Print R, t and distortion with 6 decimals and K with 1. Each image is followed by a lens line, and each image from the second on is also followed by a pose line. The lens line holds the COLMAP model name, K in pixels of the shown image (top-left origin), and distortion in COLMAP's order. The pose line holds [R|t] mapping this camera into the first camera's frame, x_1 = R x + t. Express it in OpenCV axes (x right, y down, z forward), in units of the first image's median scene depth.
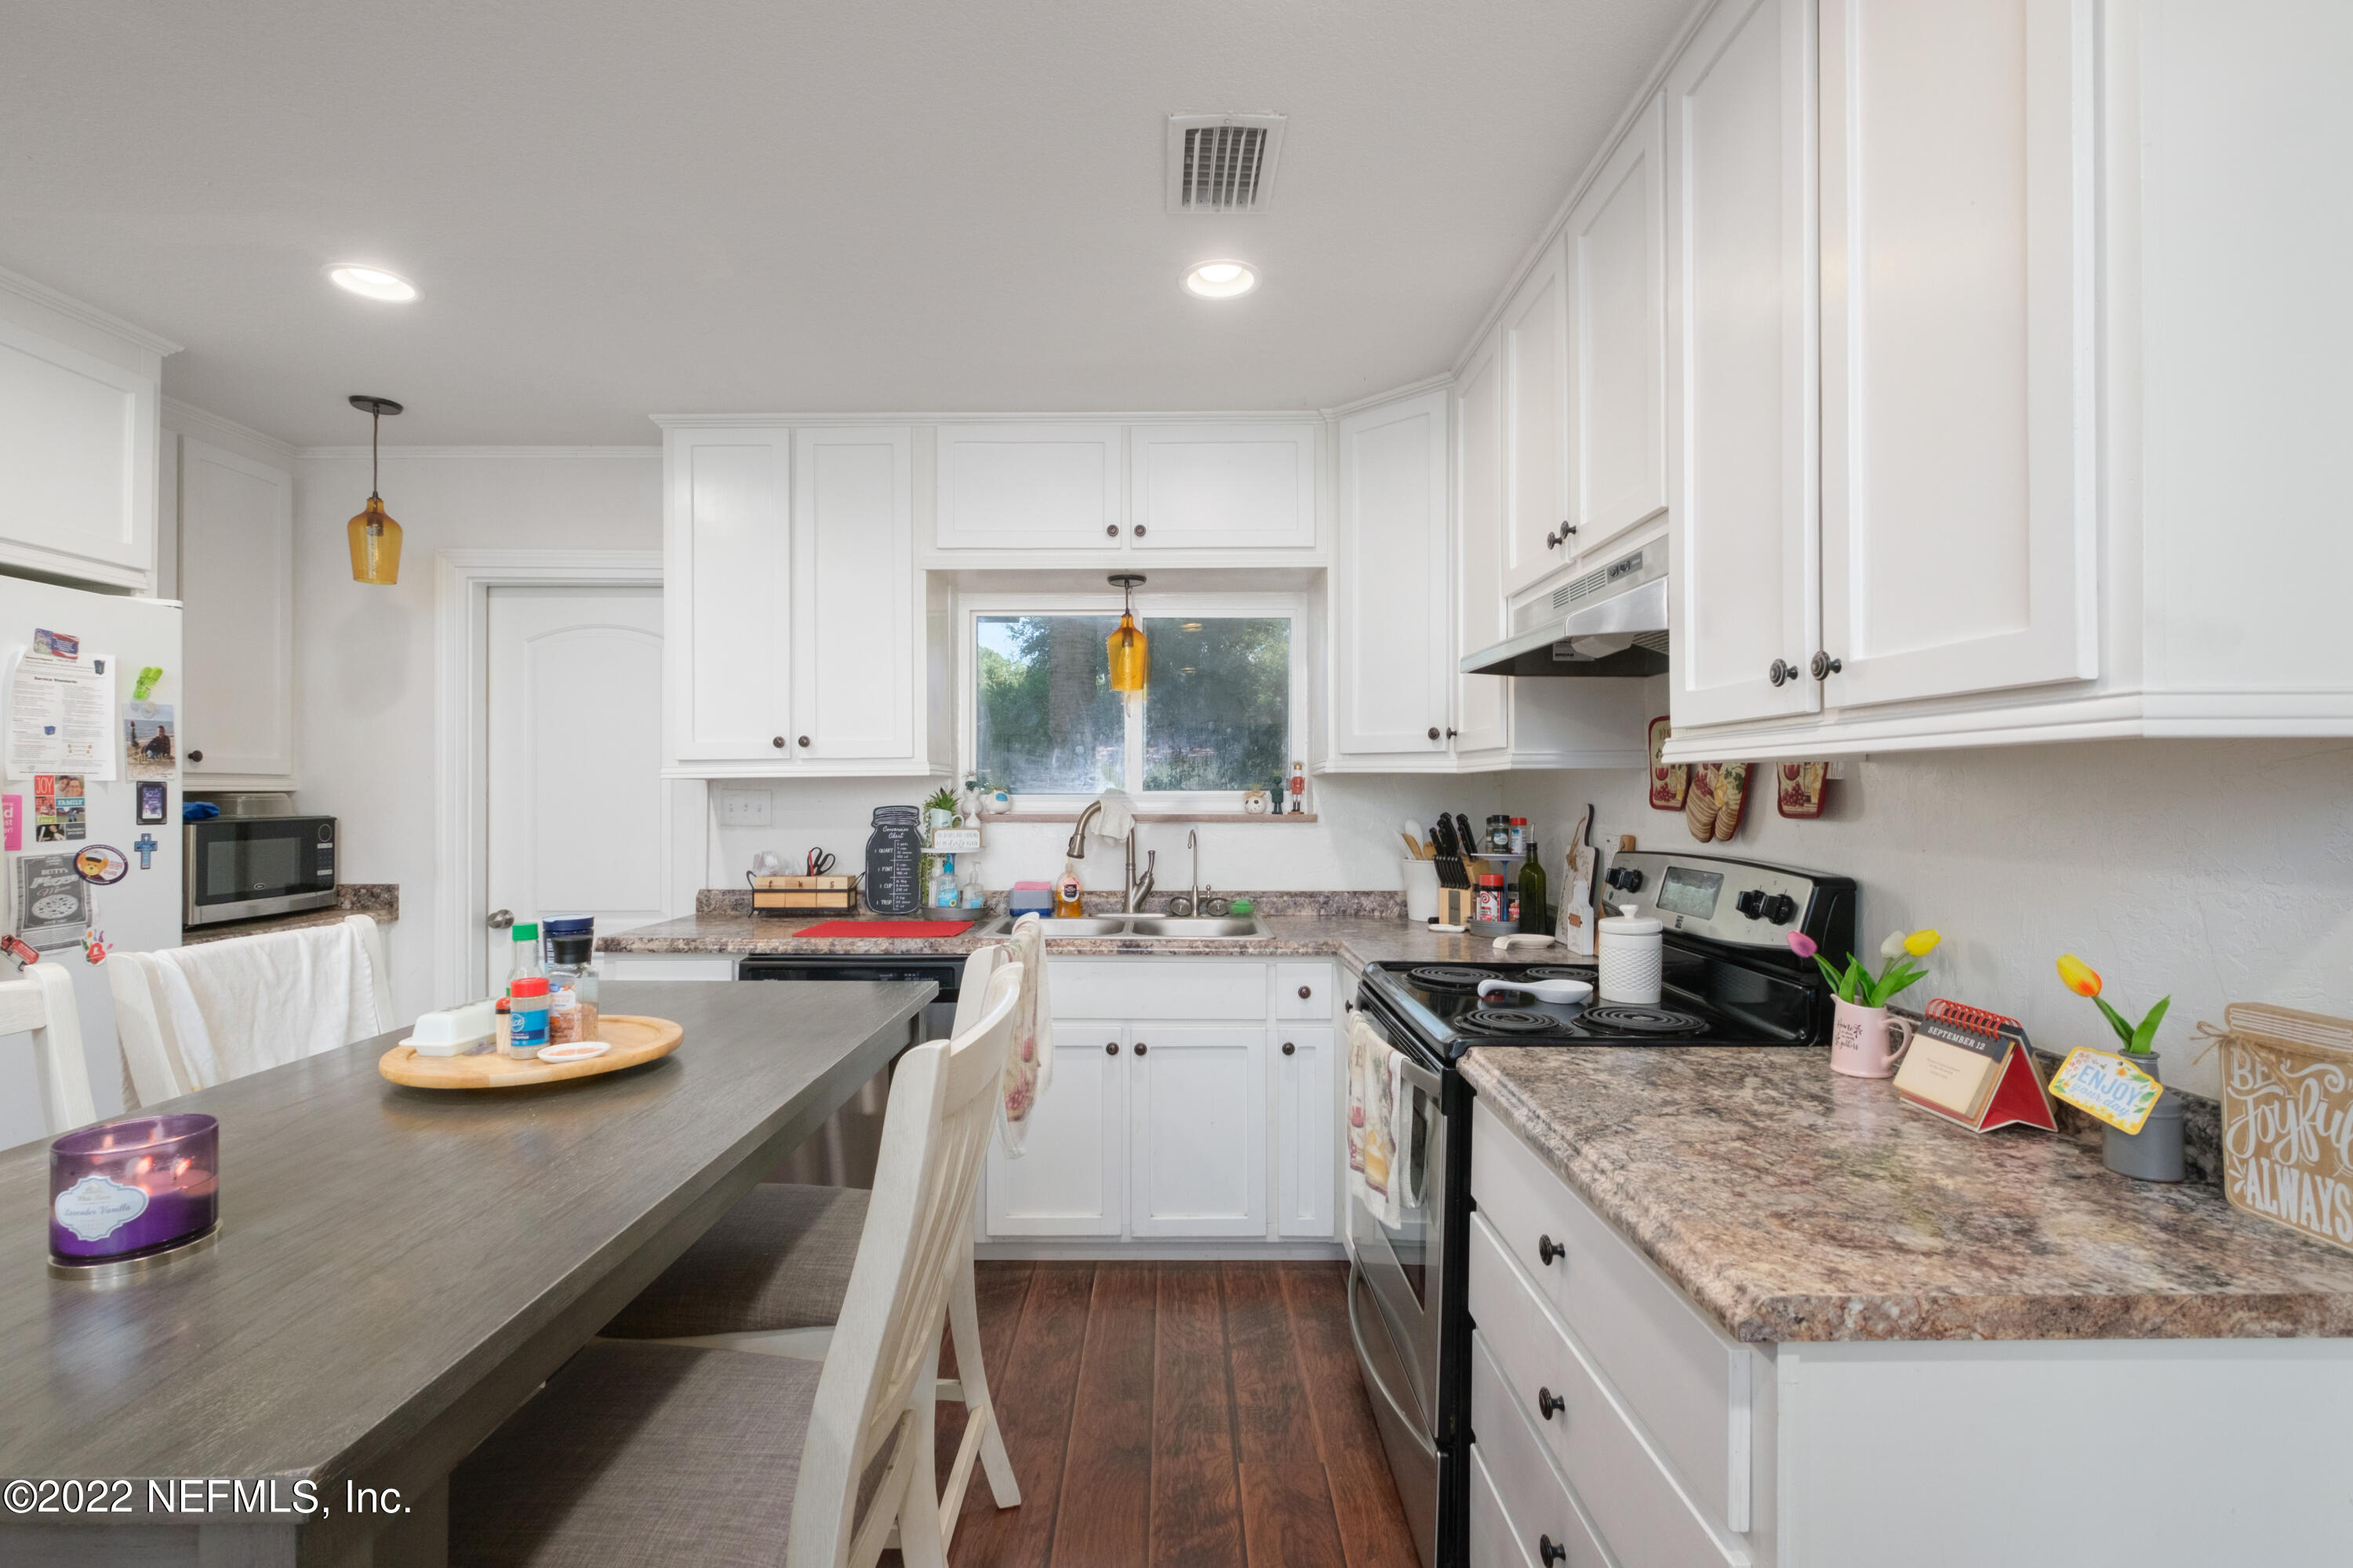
lens RADIAL K [[1056.4, 0, 1166.5], [0, 1056.4, 792.6], [0, 0, 1]] dist [-0.002115, -0.000048]
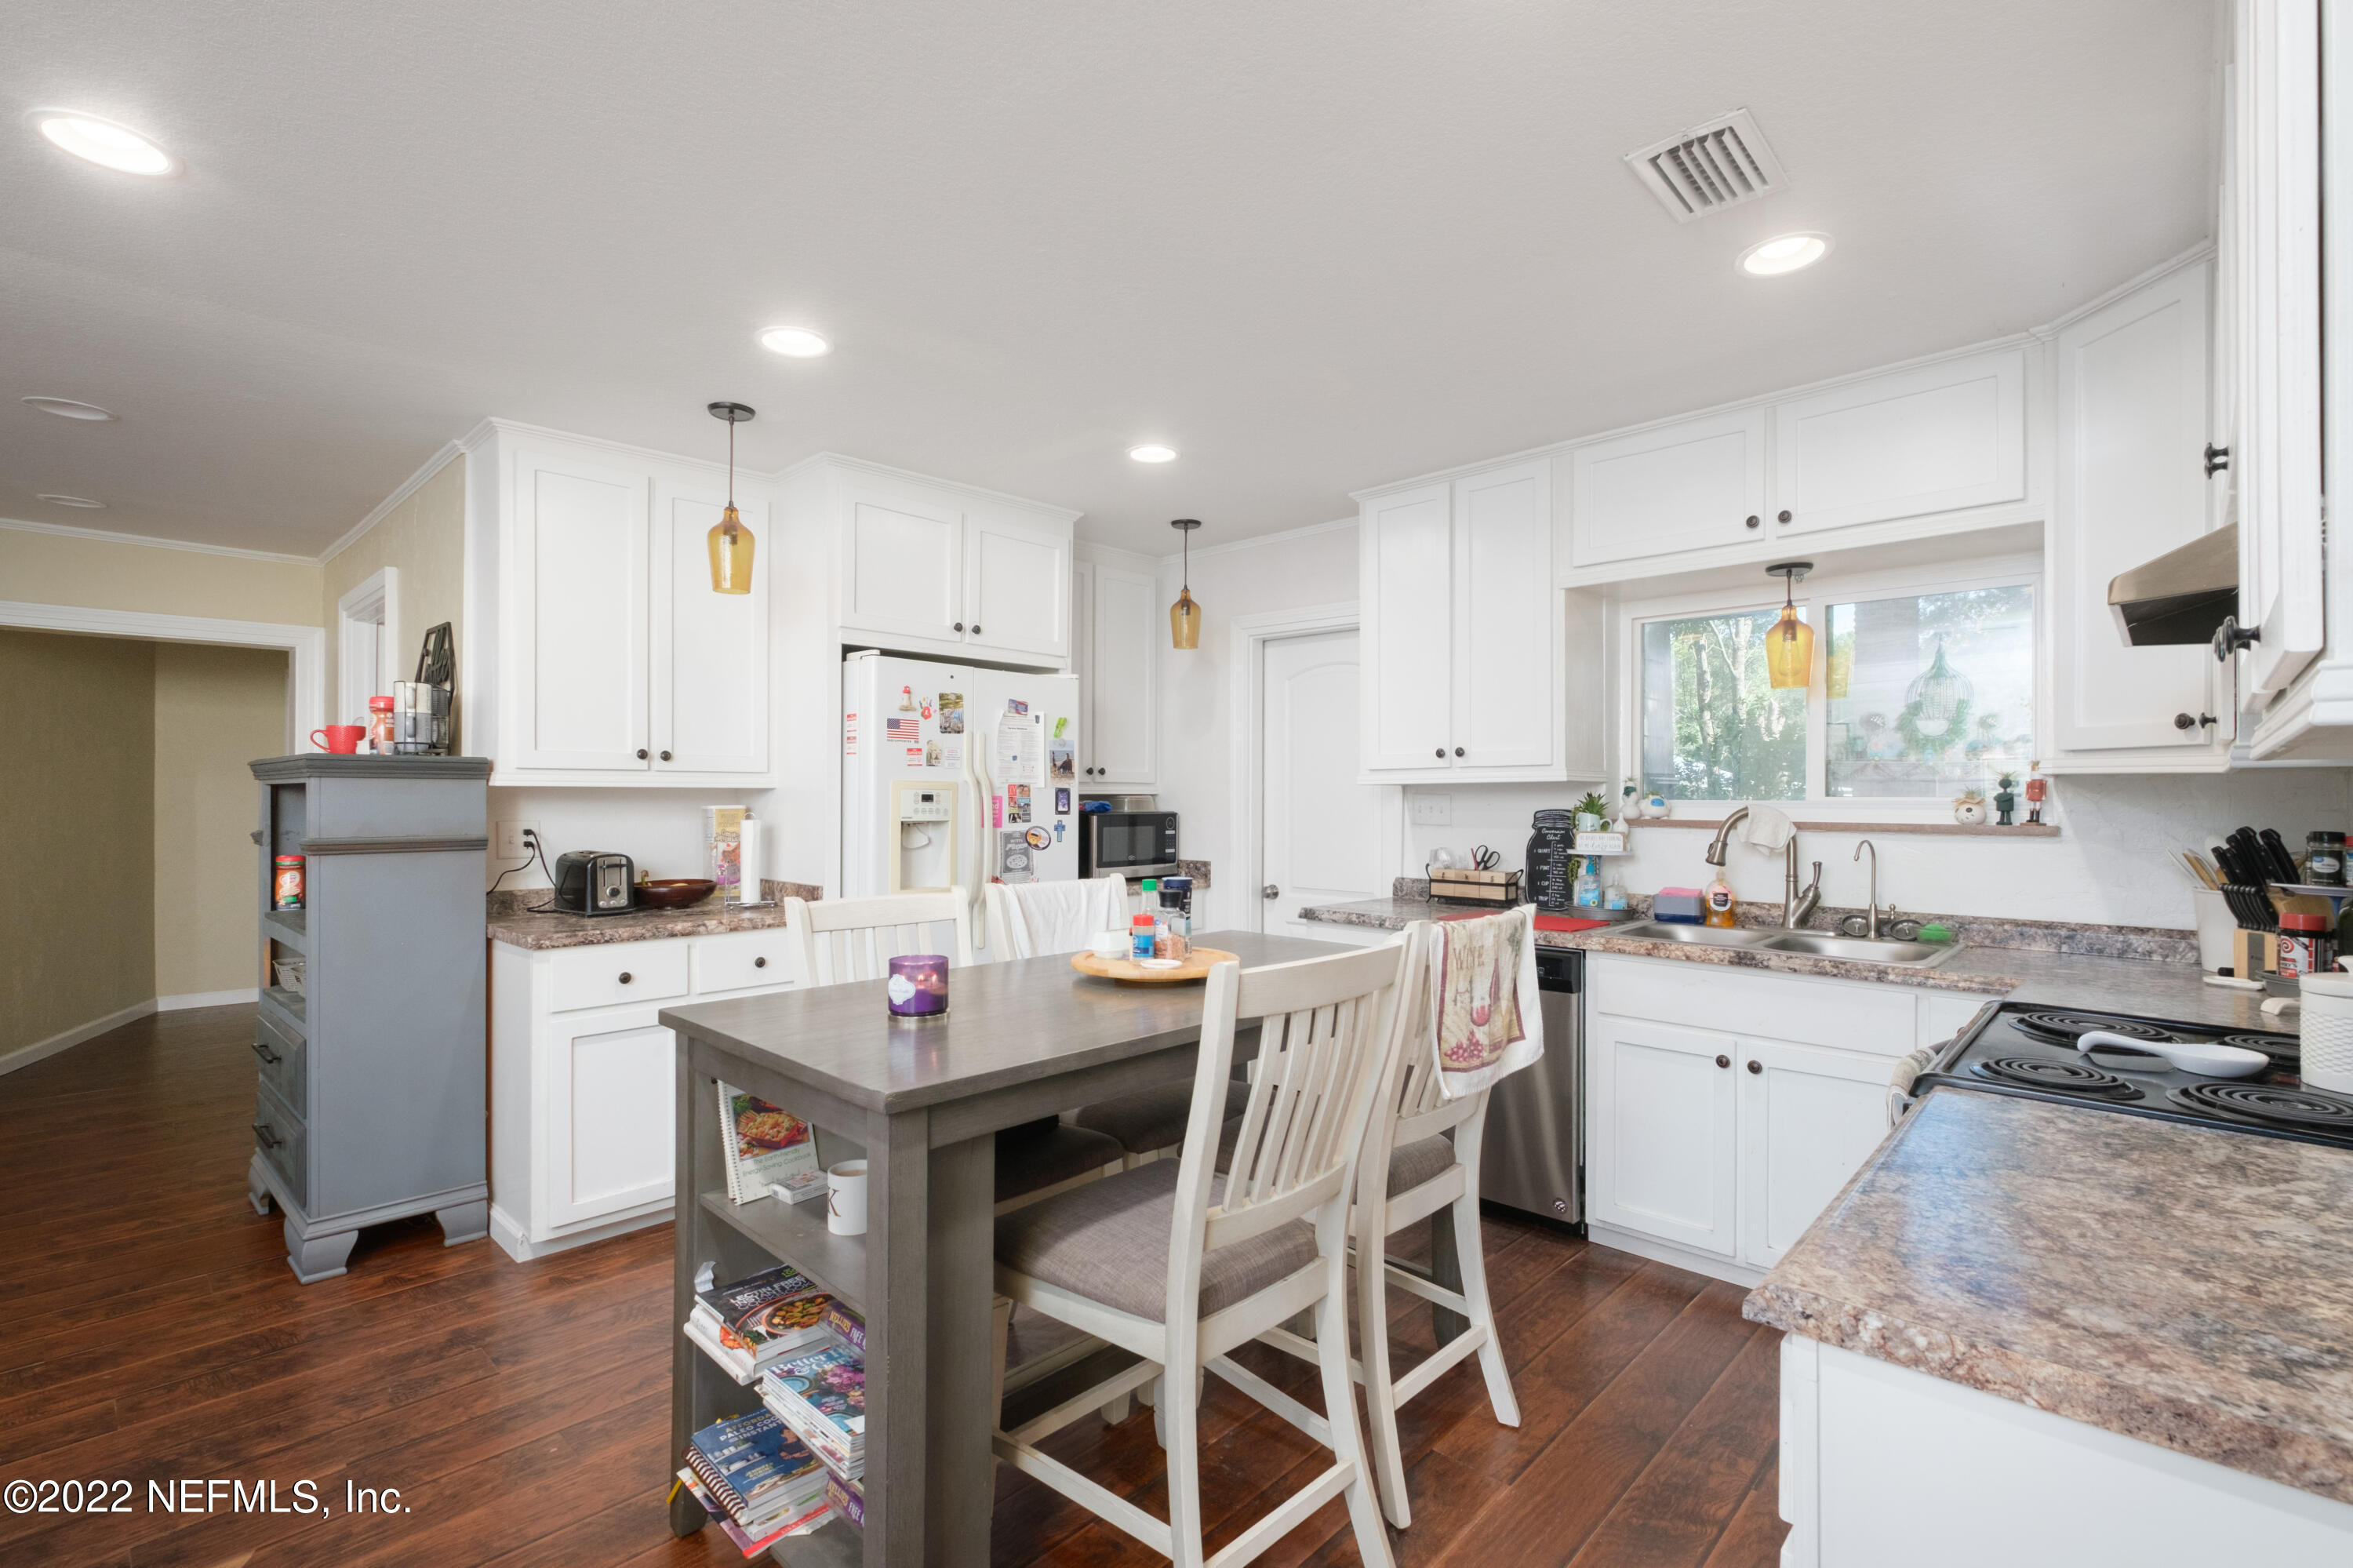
lens RADIAL K [[1045.7, 0, 1182.4], [0, 1045.7, 800.2], [0, 0, 1]] dist [-0.000101, 0.000206]
pose [[0.729890, 0.006138, -0.683537, 0.220588], [-0.004656, 0.999981, 0.004007, 0.000878], [0.683549, 0.000258, 0.729905, -0.037434]]
